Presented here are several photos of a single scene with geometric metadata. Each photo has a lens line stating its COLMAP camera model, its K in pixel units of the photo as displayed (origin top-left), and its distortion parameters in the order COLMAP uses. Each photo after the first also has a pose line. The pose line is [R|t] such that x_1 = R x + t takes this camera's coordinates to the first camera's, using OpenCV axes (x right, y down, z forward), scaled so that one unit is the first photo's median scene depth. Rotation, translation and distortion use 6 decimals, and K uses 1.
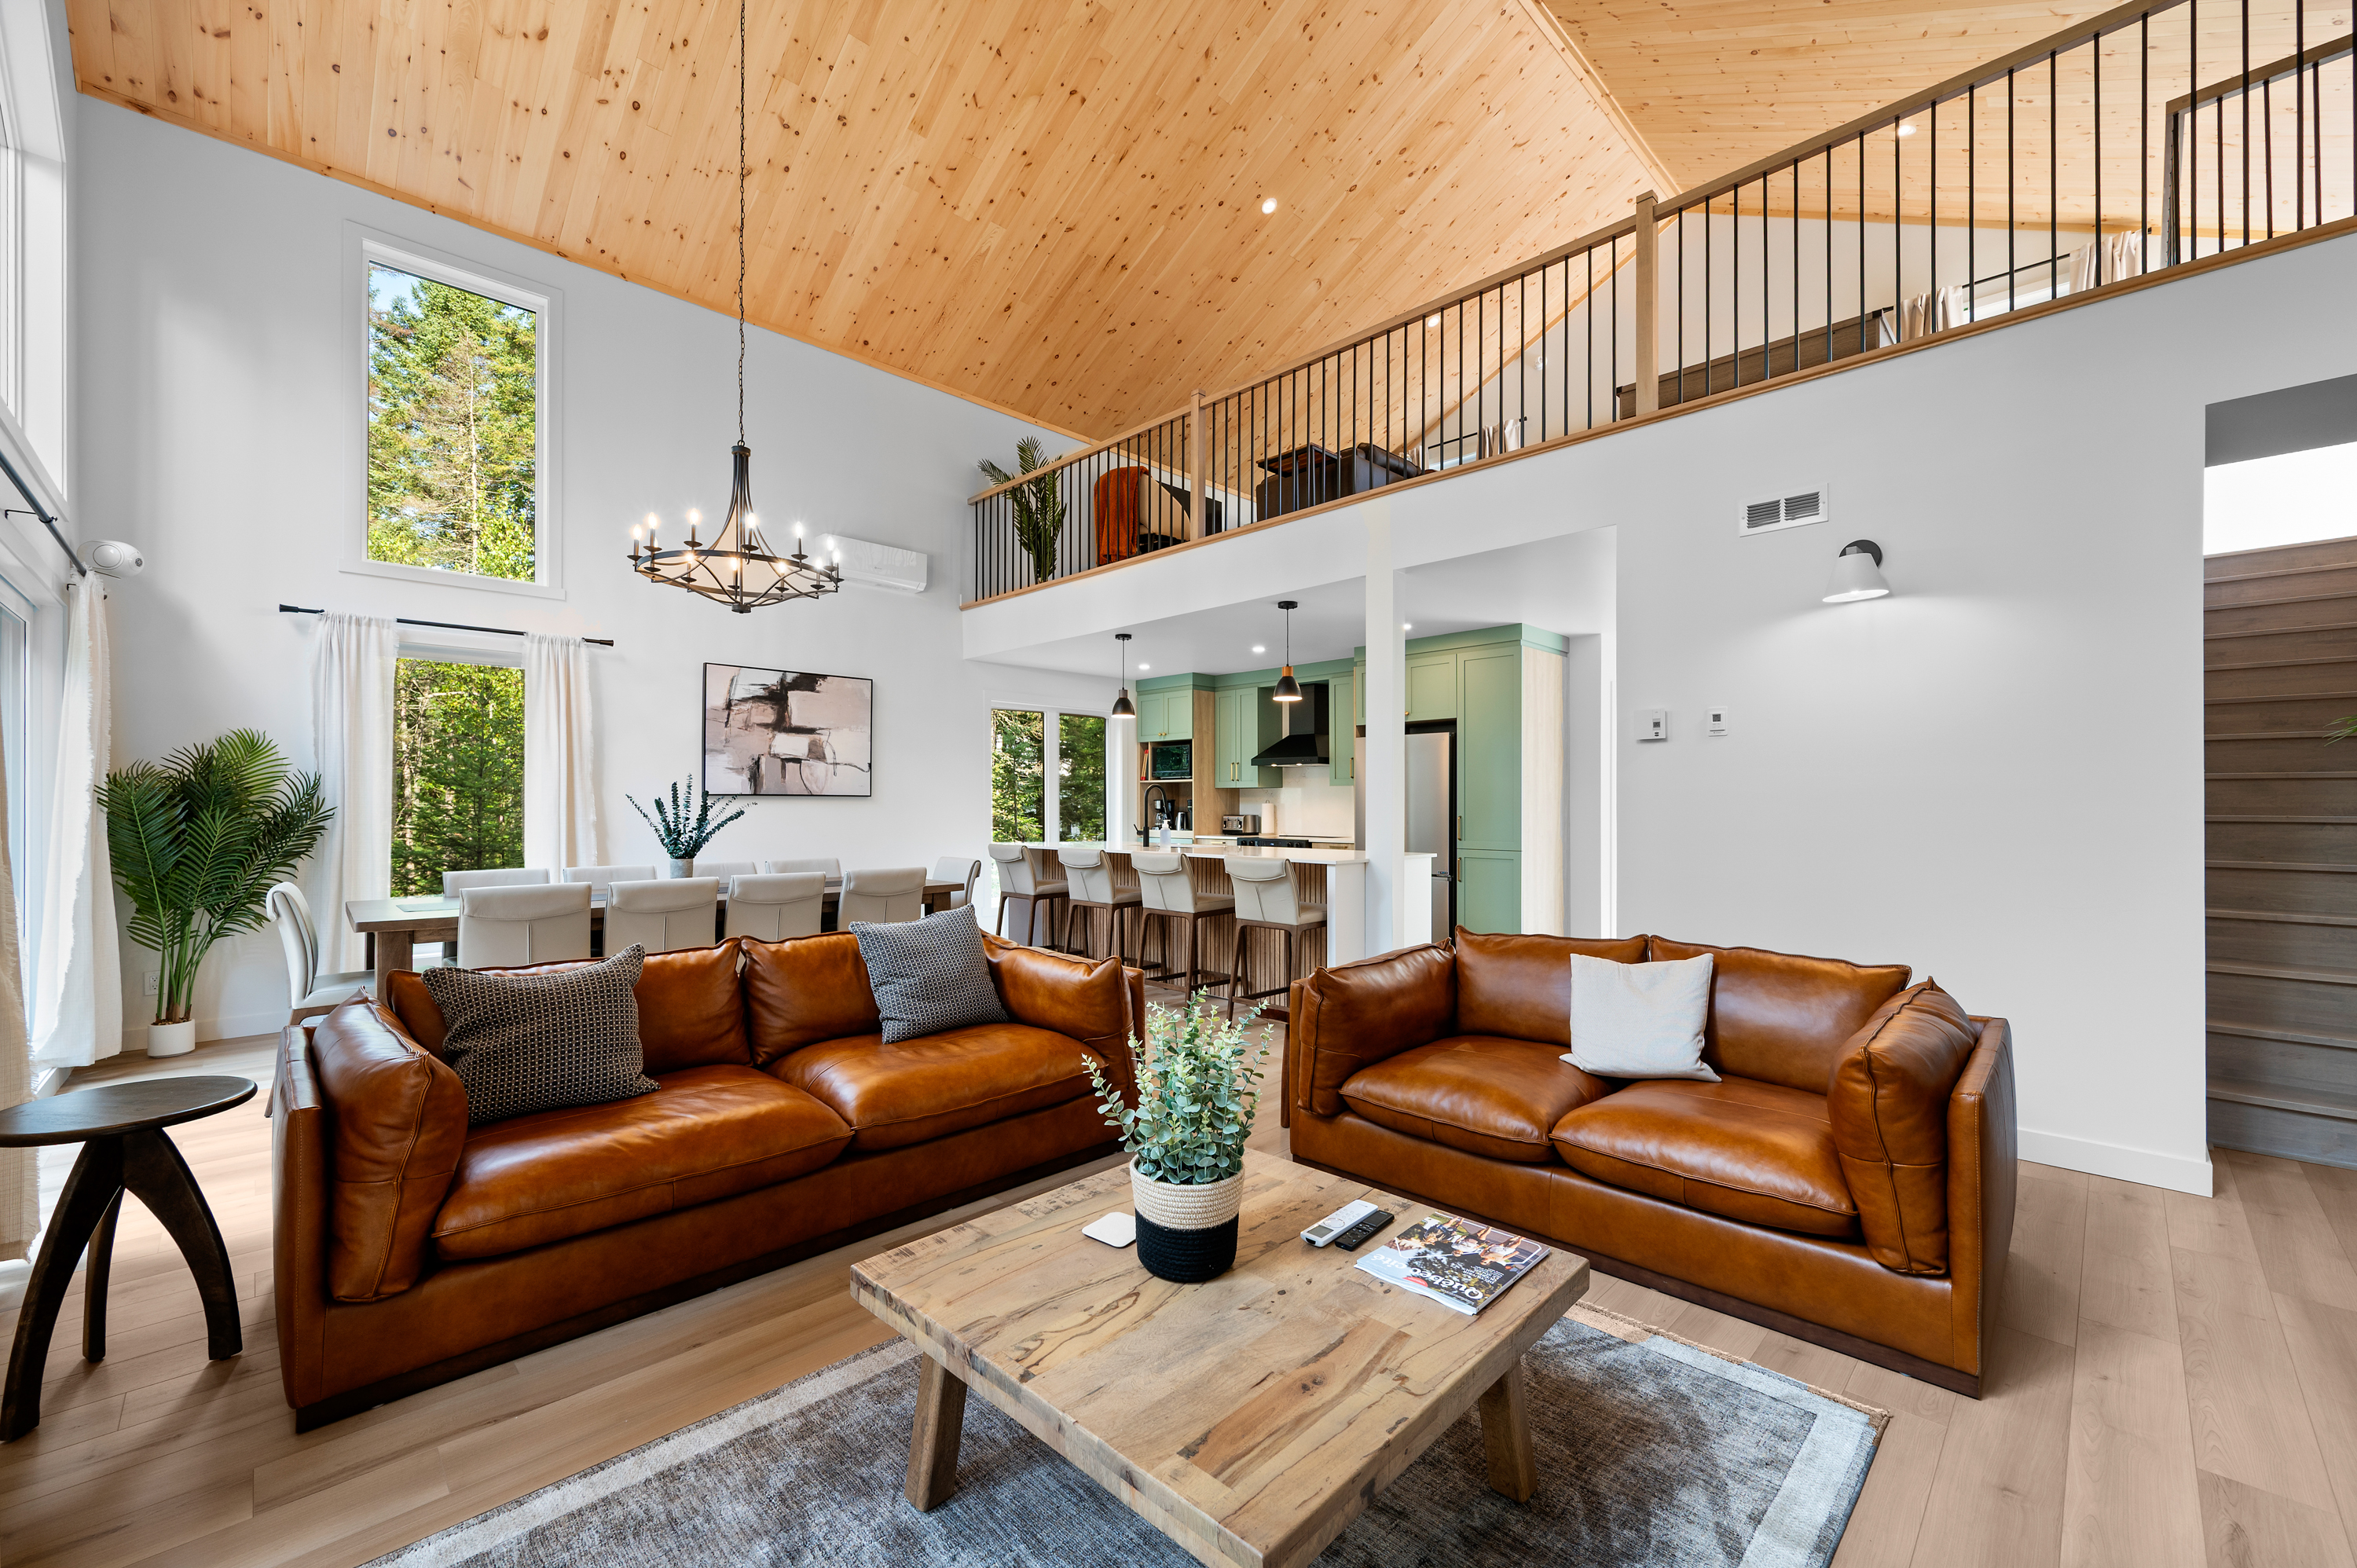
lens RADIAL K [[934.7, 0, 1185.3], [0, 934.7, 801.3], [0, 0, 1]] dist [0.000014, 0.000135]
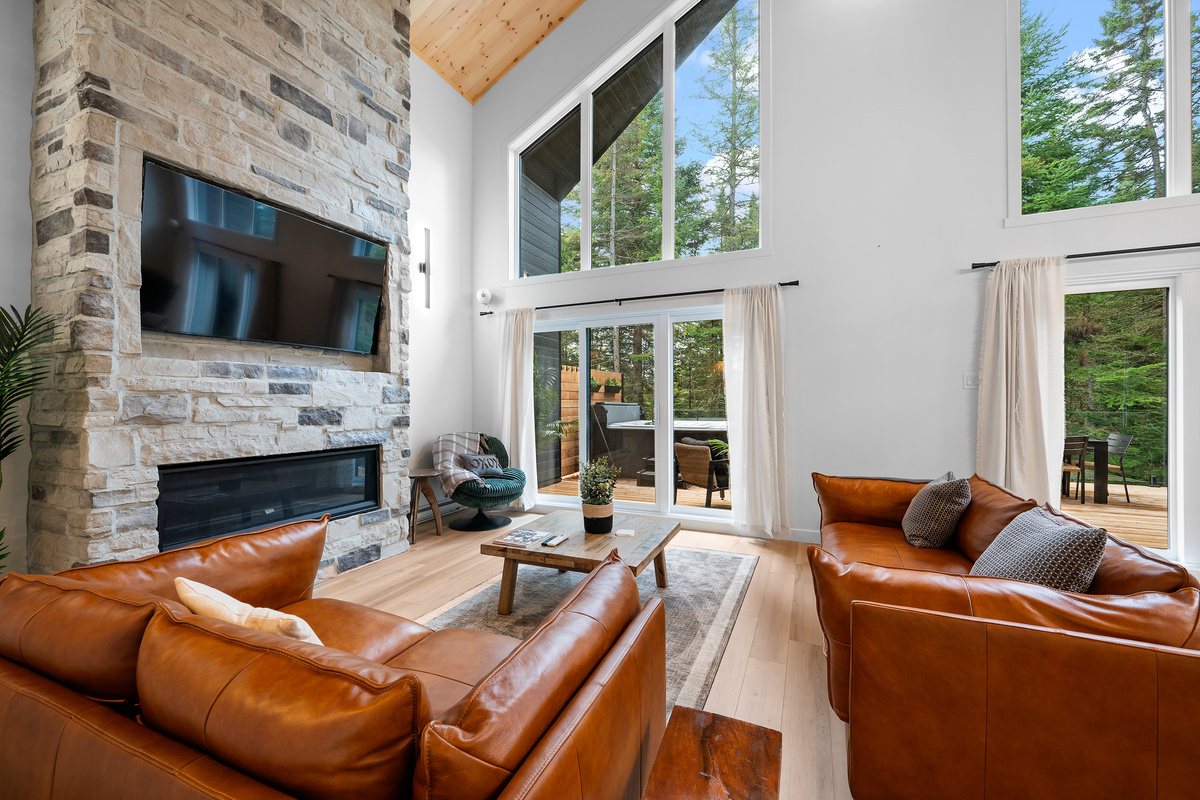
lens RADIAL K [[474.5, 0, 602.6], [0, 474.5, 401.1], [0, 0, 1]] dist [-0.001506, 0.000113]
pose [[-0.931830, -0.002075, -0.362890, 0.172125], [0.000244, 0.999980, -0.006345, 0.003956], [0.362896, -0.006001, -0.931810, 0.722454]]
